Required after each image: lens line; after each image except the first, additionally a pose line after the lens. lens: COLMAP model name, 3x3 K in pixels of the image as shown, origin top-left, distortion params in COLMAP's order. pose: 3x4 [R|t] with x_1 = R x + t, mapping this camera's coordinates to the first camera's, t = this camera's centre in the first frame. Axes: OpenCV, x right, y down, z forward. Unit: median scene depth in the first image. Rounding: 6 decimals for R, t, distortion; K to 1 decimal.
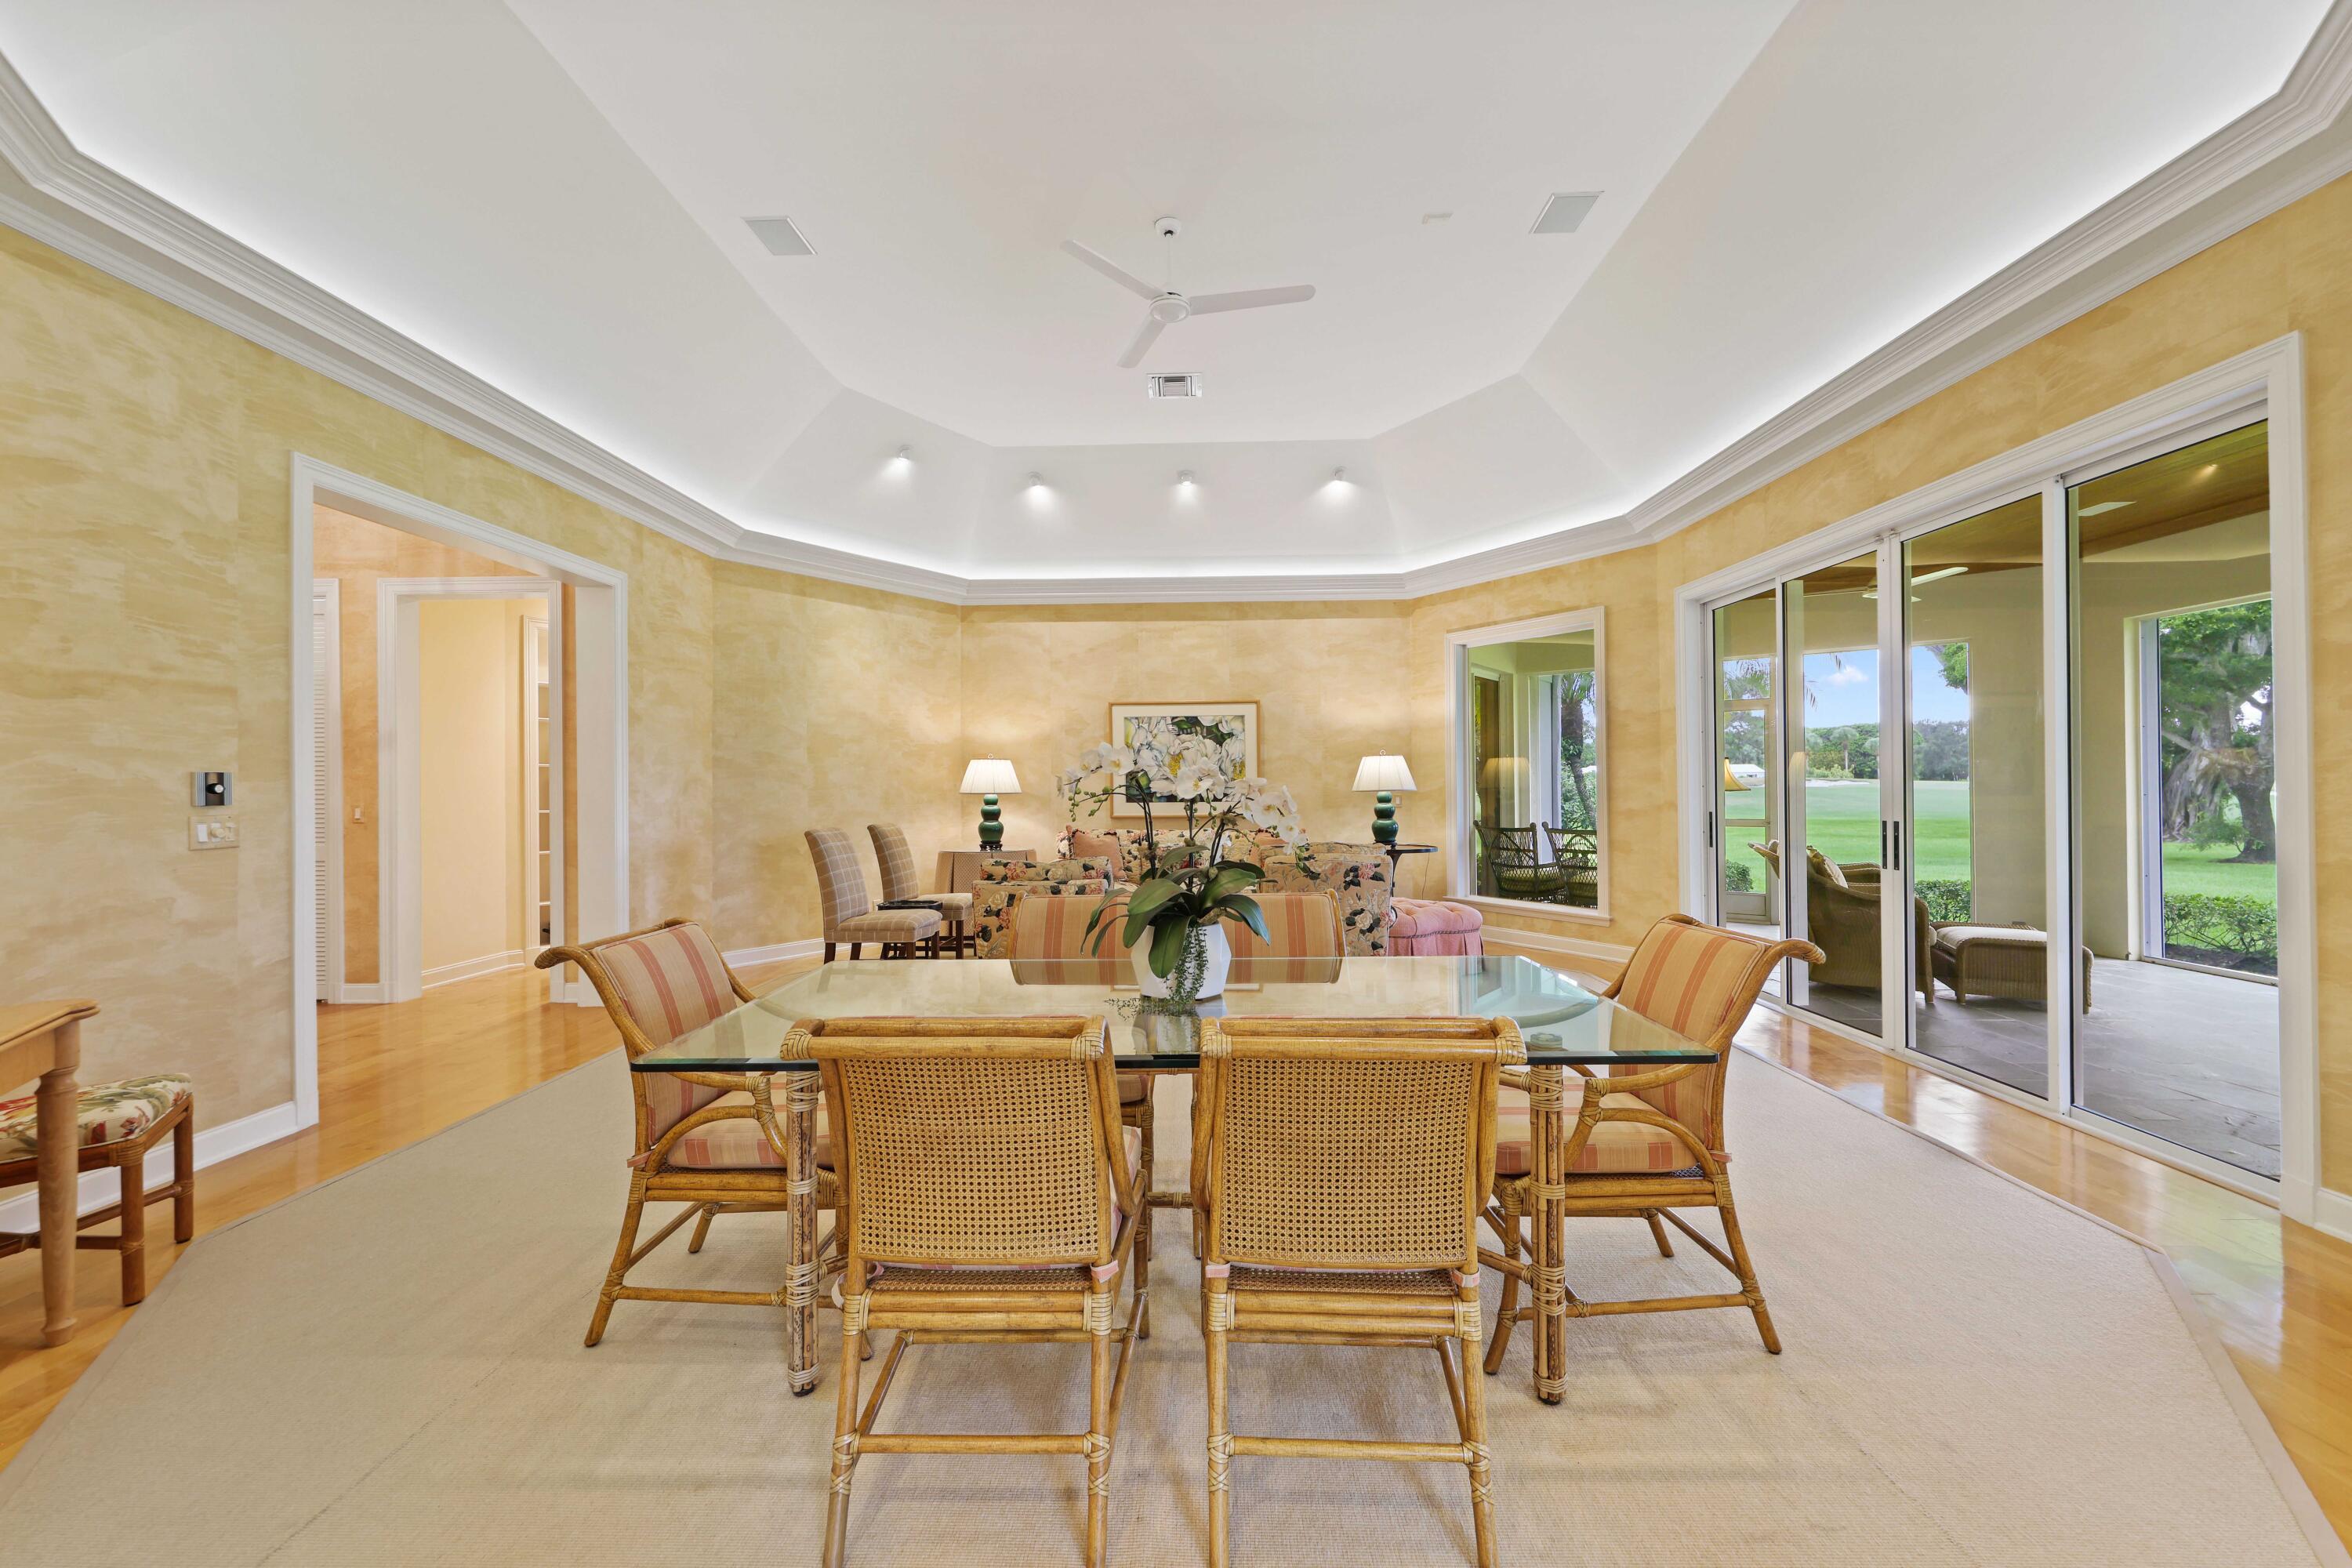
lens RADIAL K [[932.8, 0, 1176.0], [0, 932.8, 784.0], [0, 0, 1]] dist [0.000110, -0.000056]
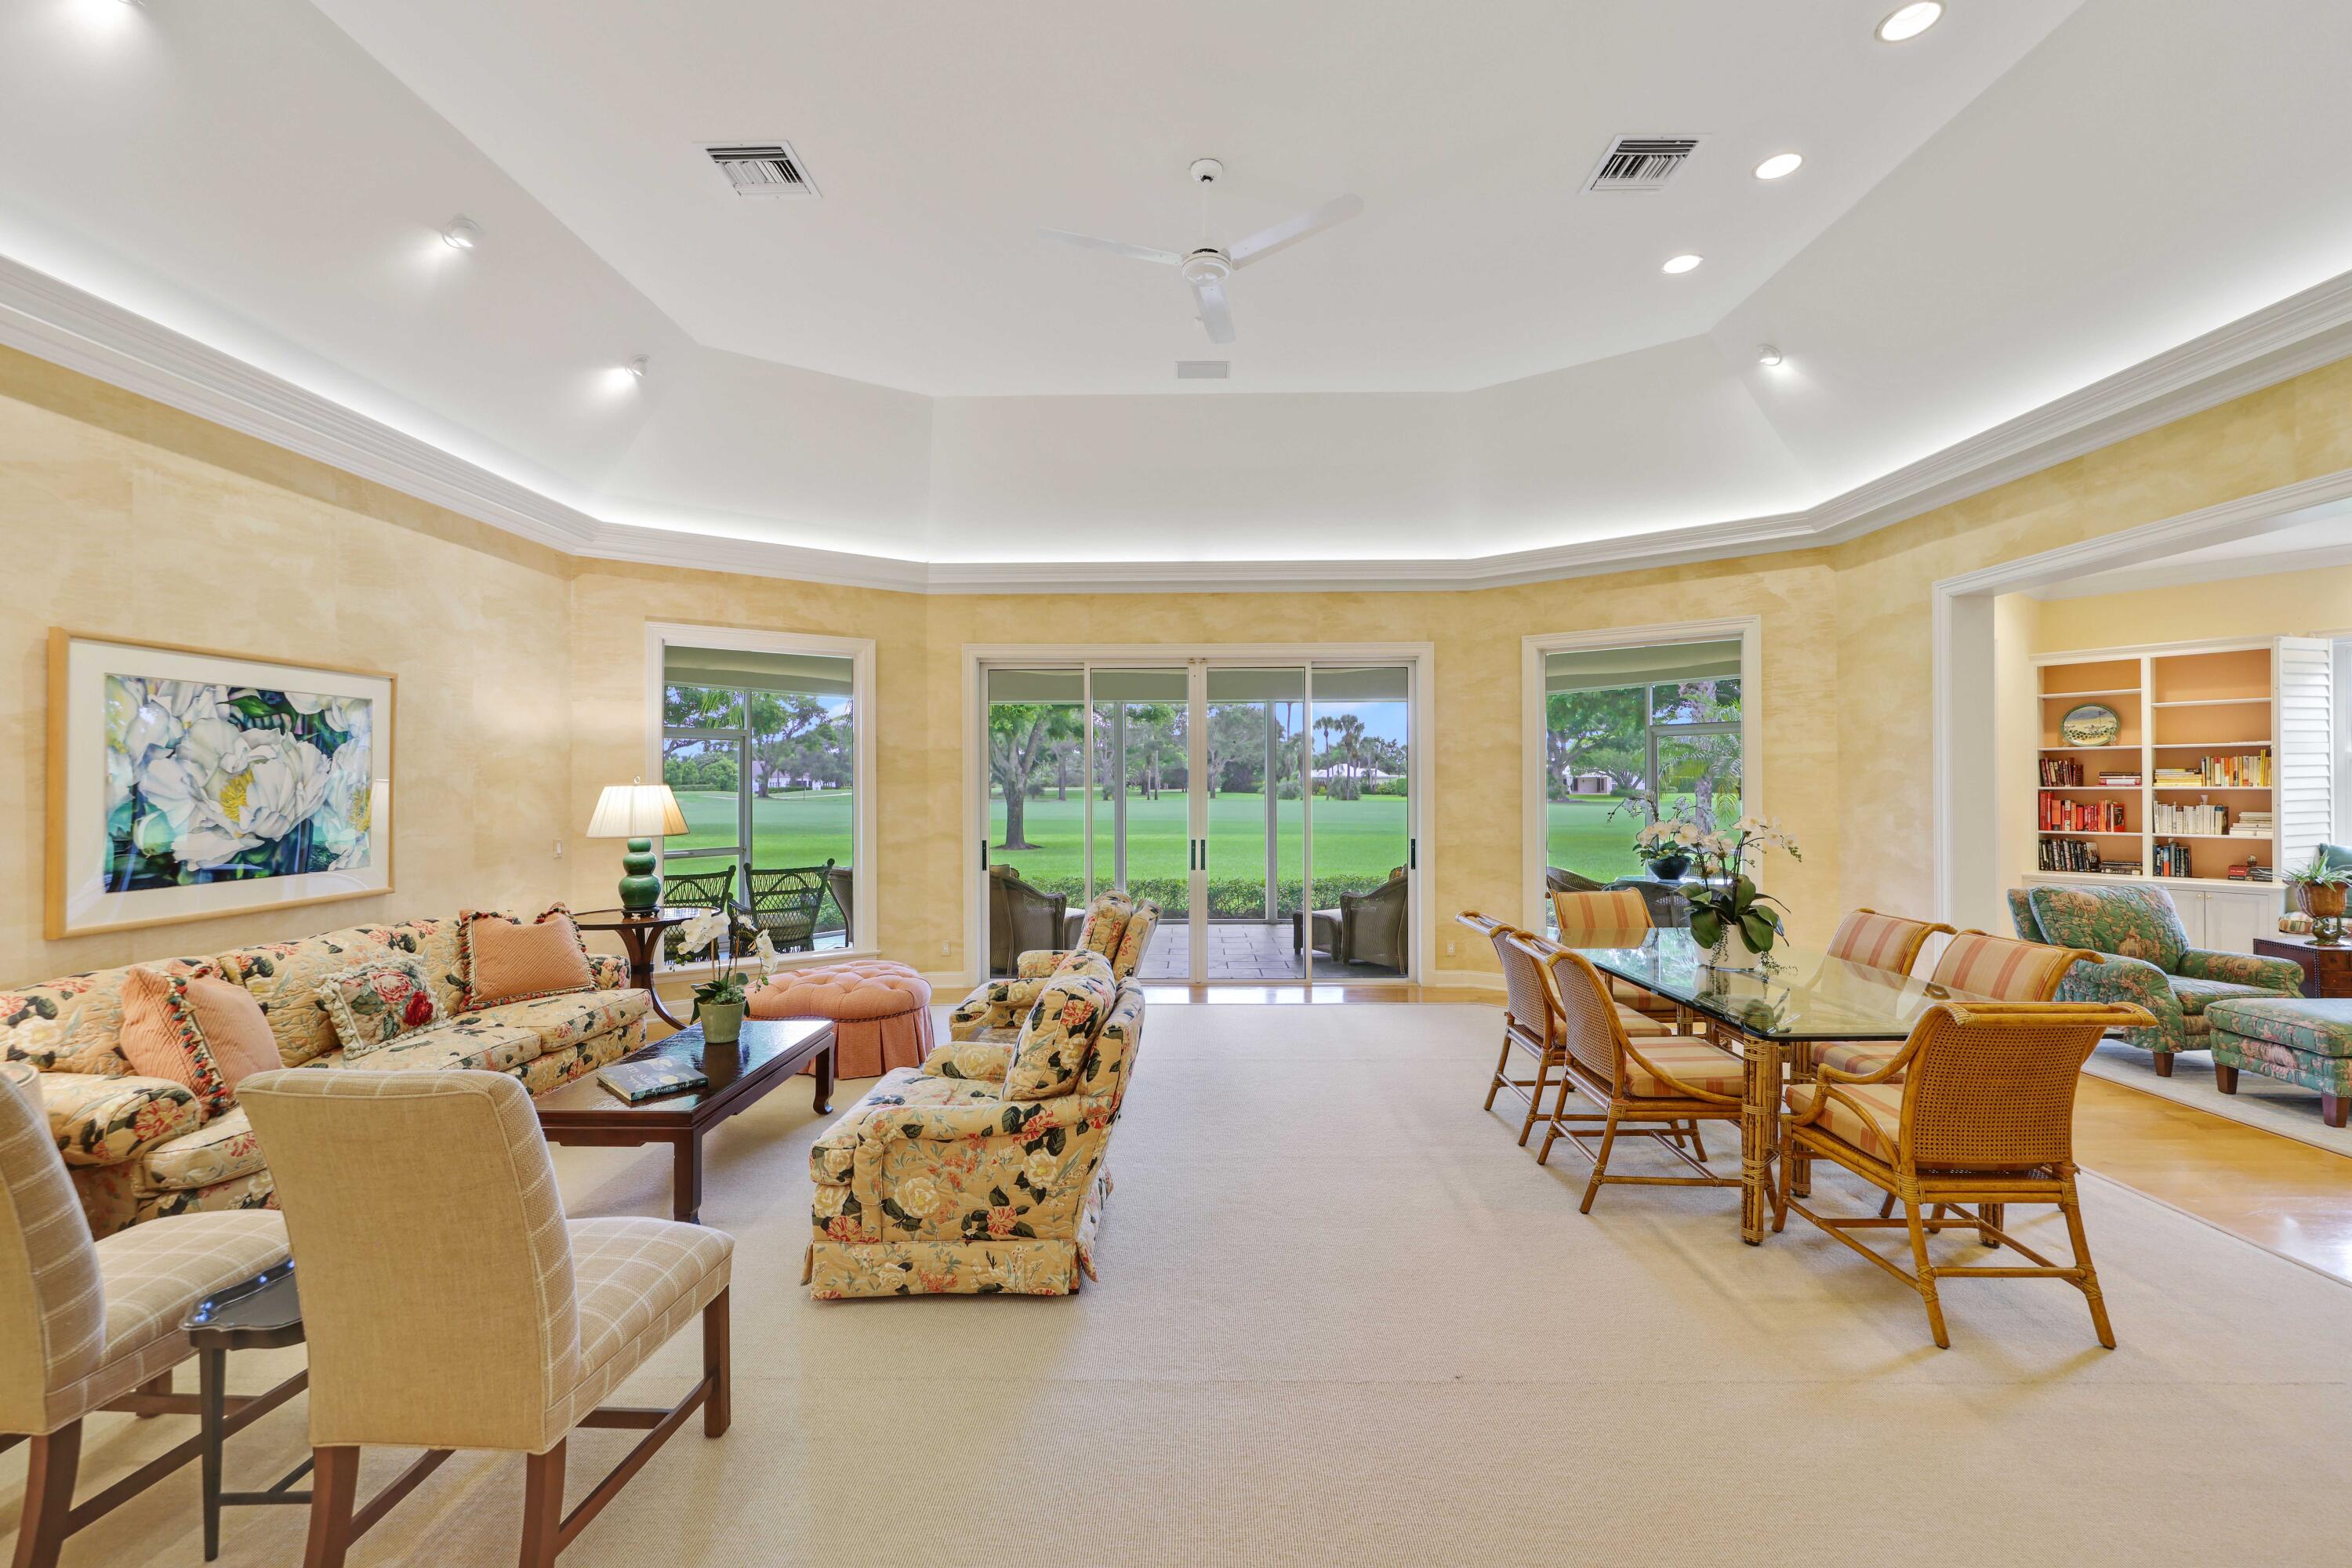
lens RADIAL K [[953.1, 0, 1183.5], [0, 953.1, 784.8], [0, 0, 1]] dist [0.000381, -0.000060]
pose [[-0.017114, 0.009979, 0.999804, -0.682701], [0.001531, 0.999949, -0.009954, -0.030589], [-0.999852, 0.001360, -0.017128, 0.828829]]
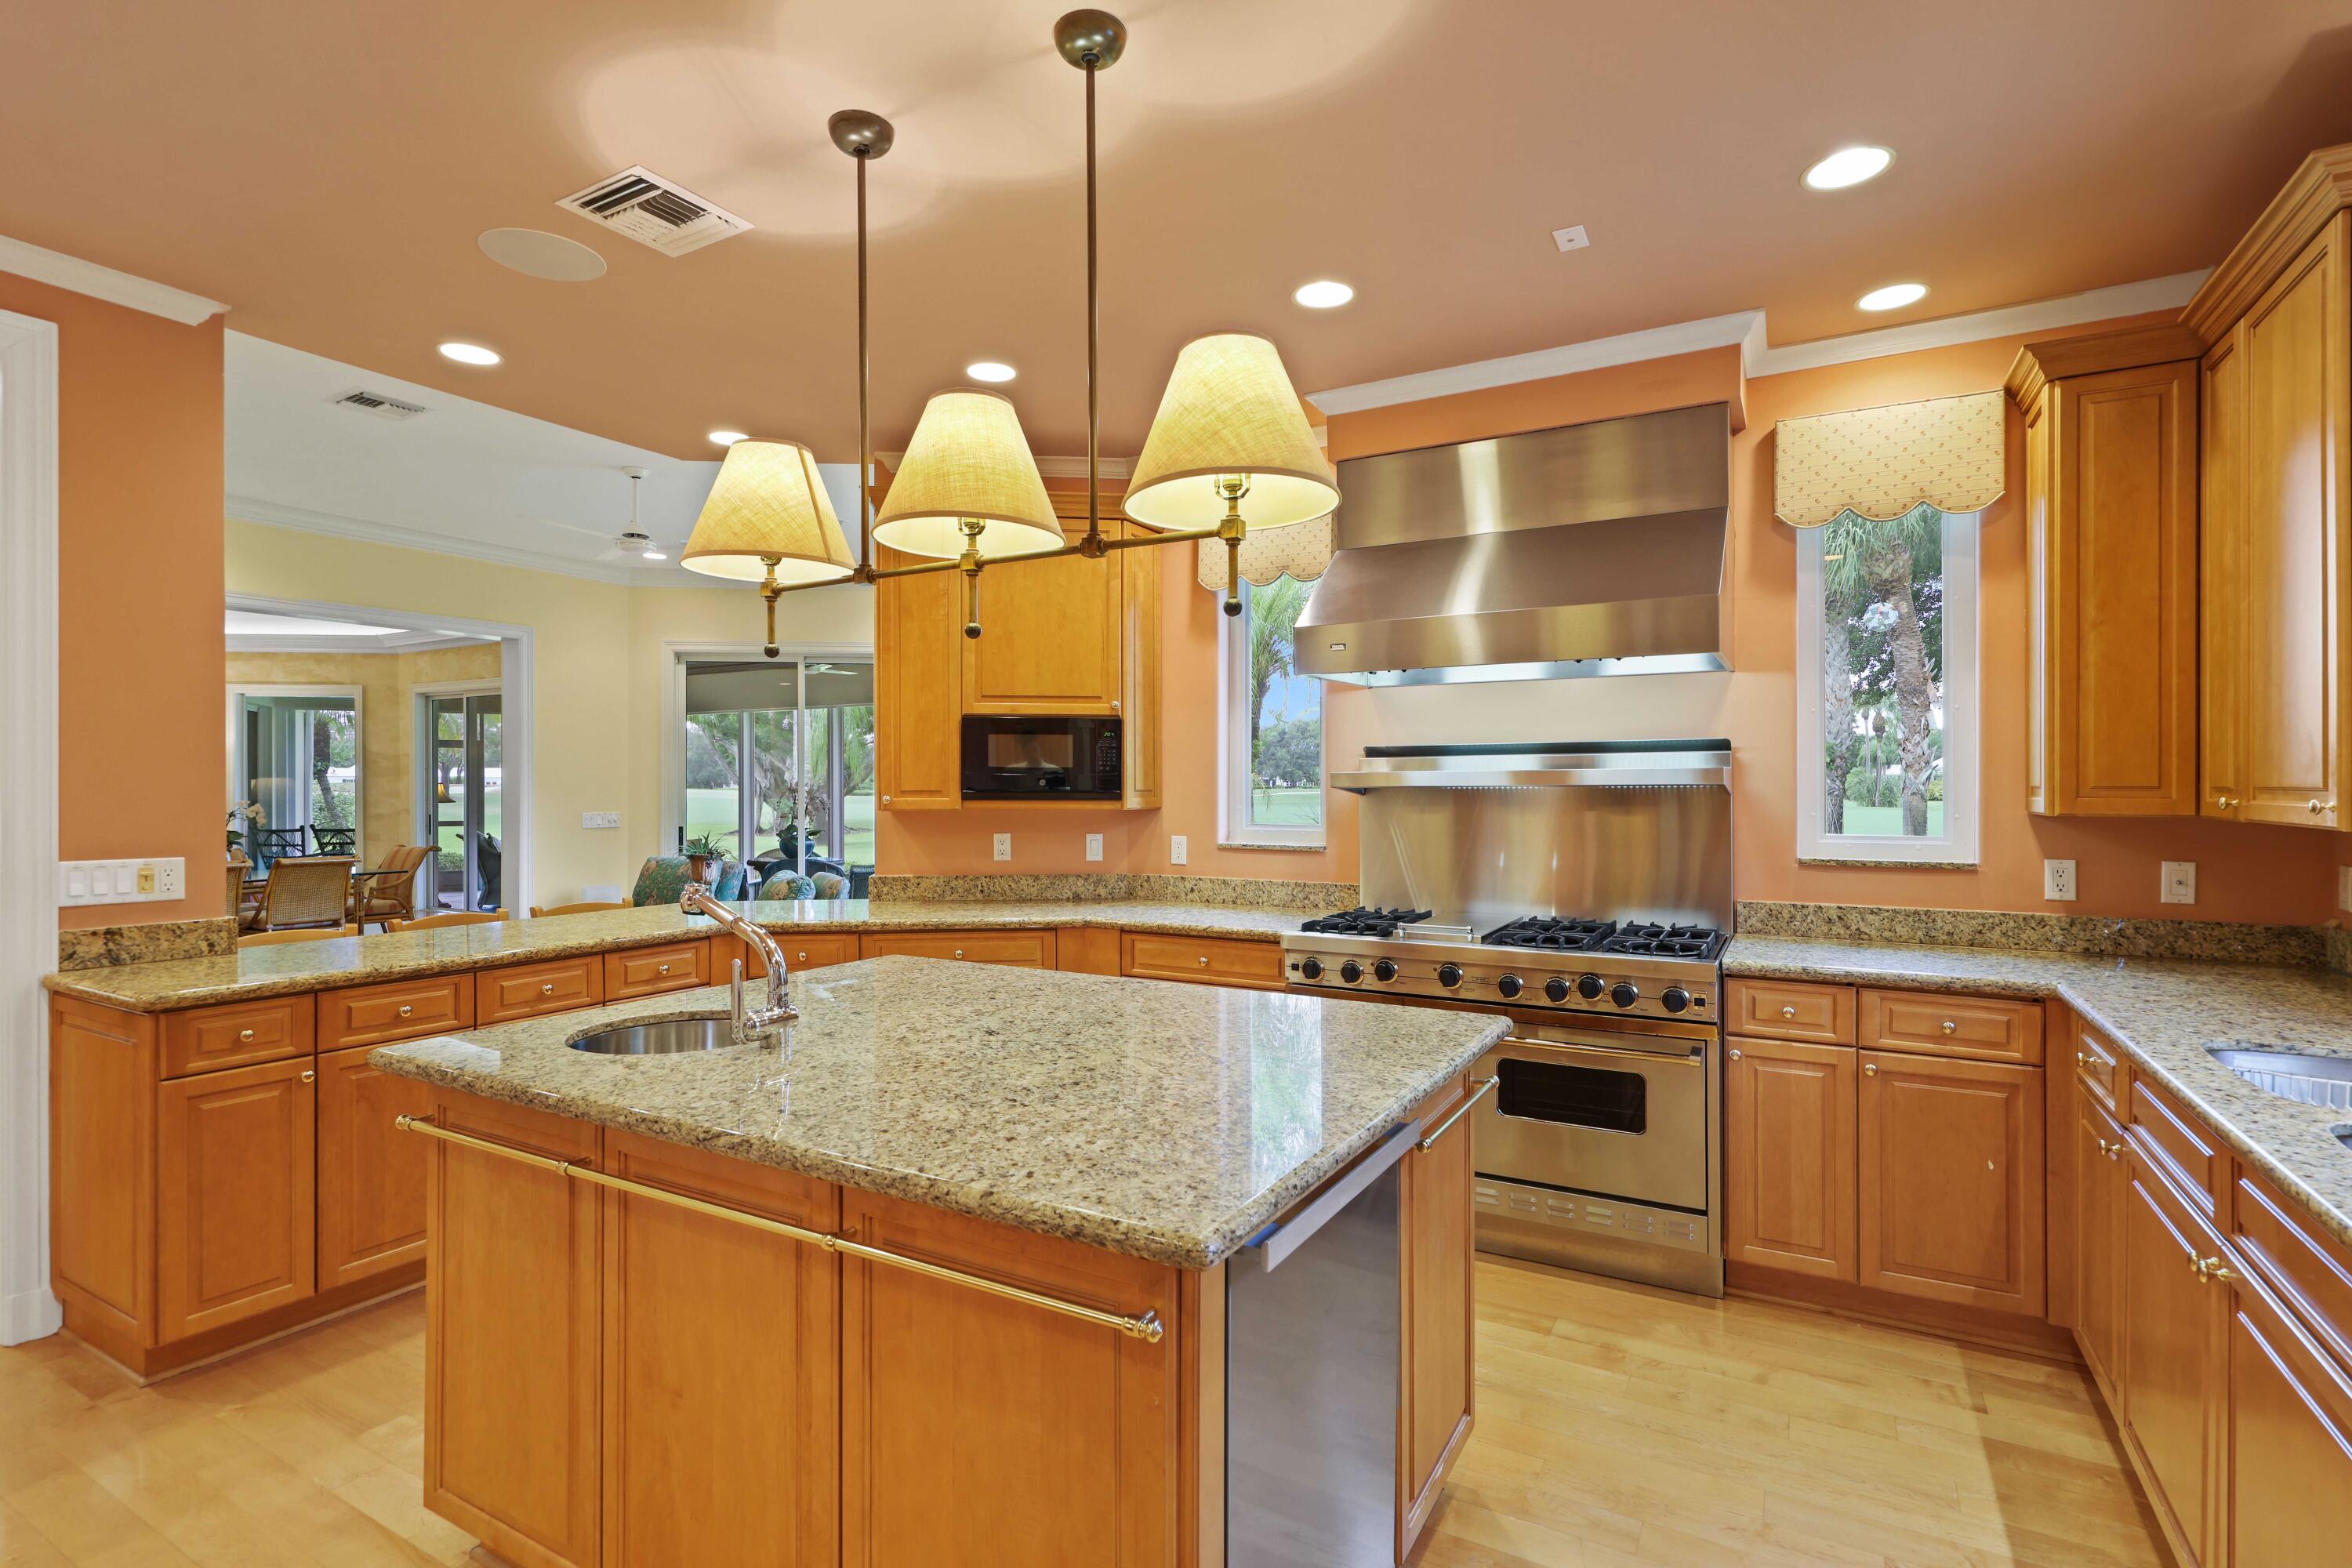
lens RADIAL K [[1117.5, 0, 1176.0], [0, 1117.5, 784.0], [0, 0, 1]] dist [0.001696, -0.000017]
pose [[0.473101, 0.012280, 0.880923, -0.667090], [-0.007918, 0.999922, -0.009687, -0.020261], [-0.880973, -0.002393, 0.473161, -1.332580]]
